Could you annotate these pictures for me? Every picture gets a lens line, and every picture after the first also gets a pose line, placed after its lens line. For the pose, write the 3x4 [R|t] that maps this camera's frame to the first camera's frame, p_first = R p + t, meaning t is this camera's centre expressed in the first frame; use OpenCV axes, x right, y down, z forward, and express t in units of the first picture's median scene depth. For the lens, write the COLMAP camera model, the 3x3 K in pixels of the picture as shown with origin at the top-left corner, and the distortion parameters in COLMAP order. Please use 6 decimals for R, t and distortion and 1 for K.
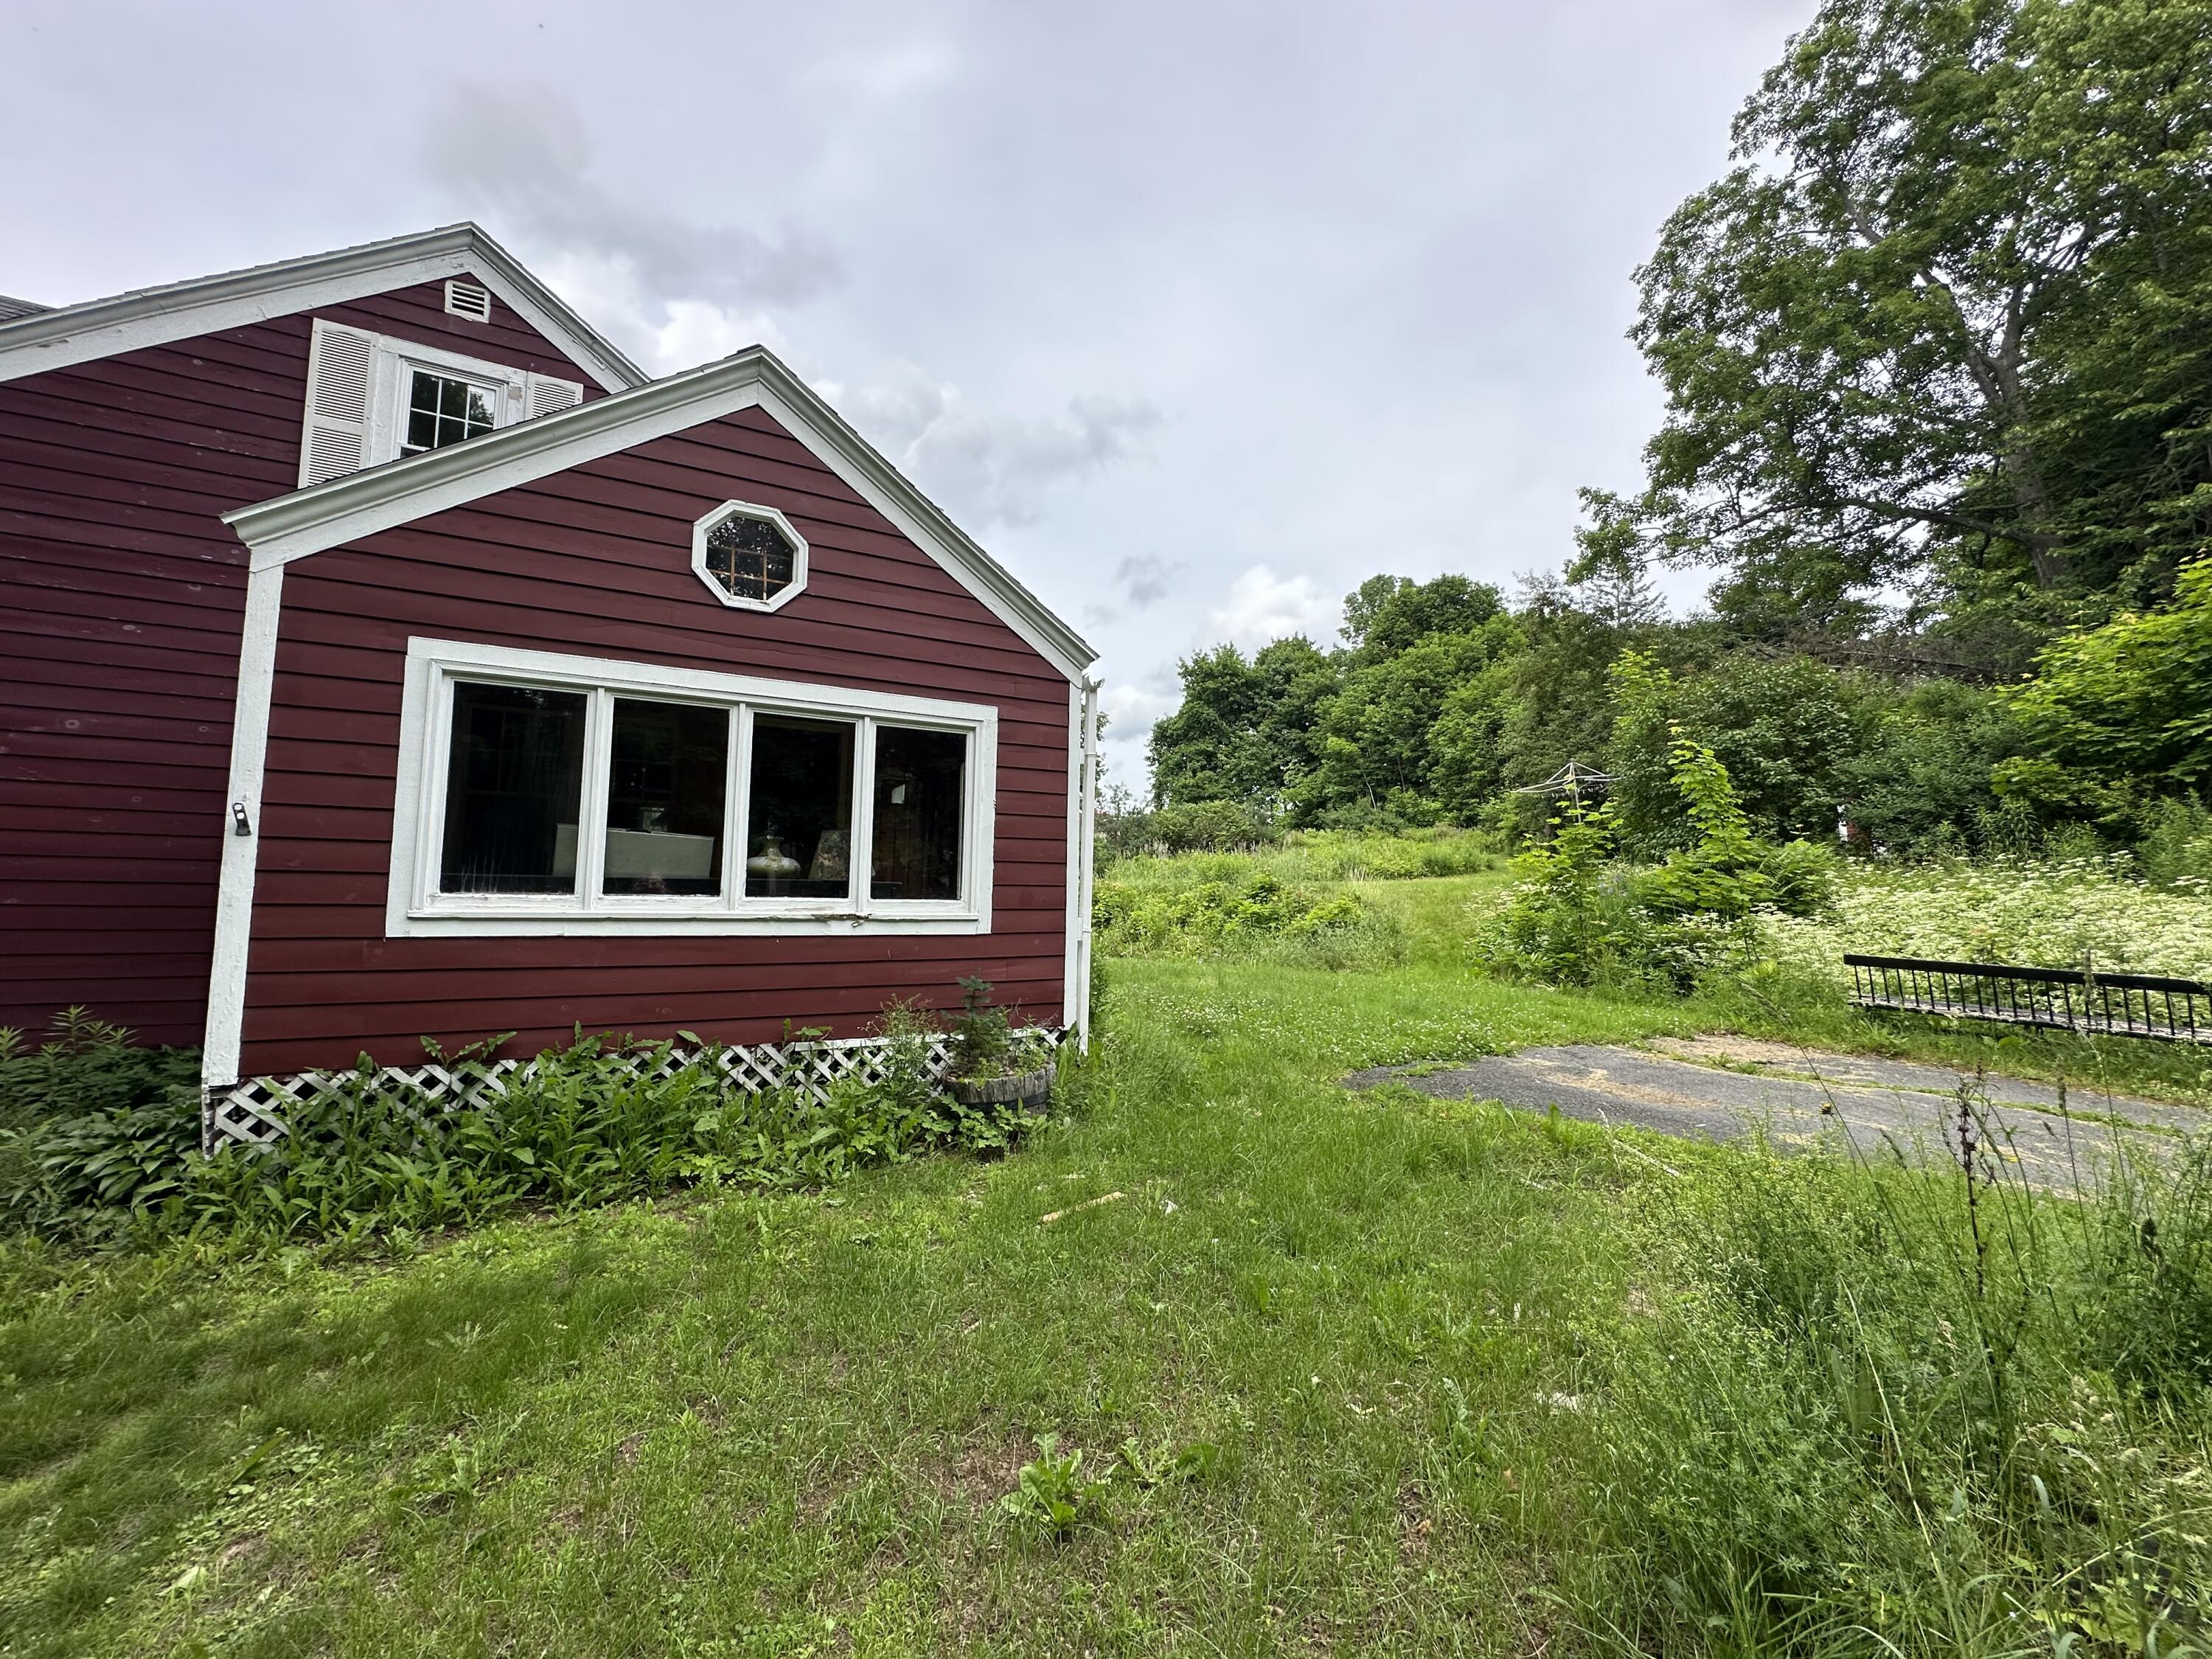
lens RADIAL K [[880.5, 0, 1104.6], [0, 880.5, 824.3], [0, 0, 1]] dist [-0.002749, 0.000369]
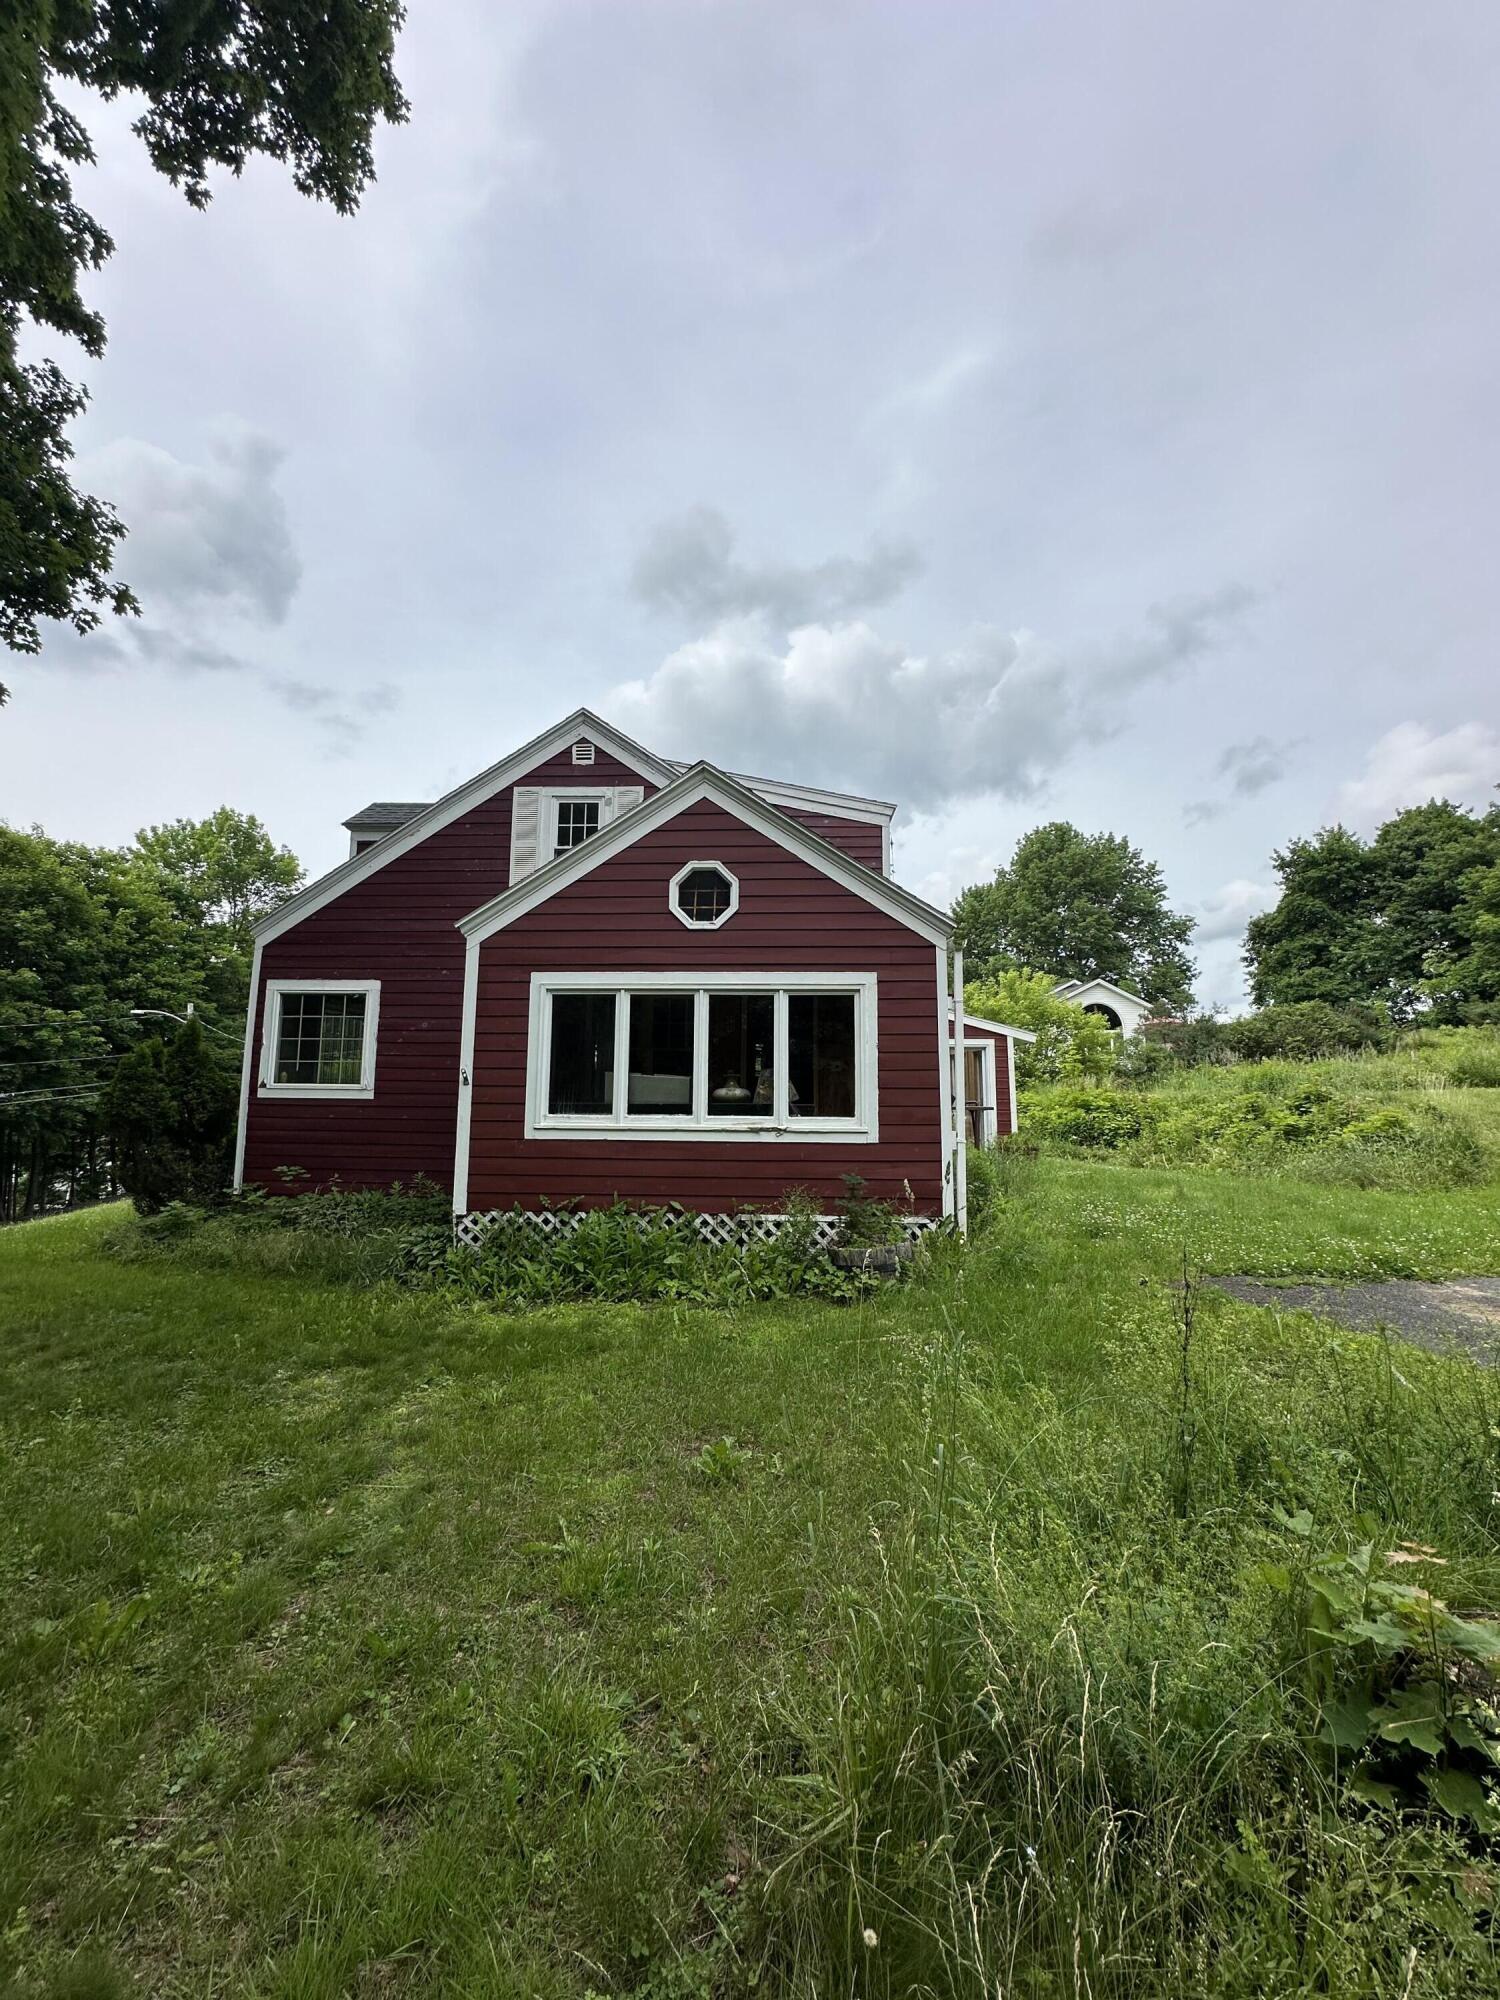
lens RADIAL K [[796.2, 0, 753.2], [0, 796.2, 995.1], [0, 0, 1]] dist [-0.002749, 0.000369]
pose [[0.860460, -0.075368, -0.503913, 0.357729], [0.046892, 0.996516, -0.068974, -0.026373], [0.507356, 0.035720, 0.860996, -0.154141]]
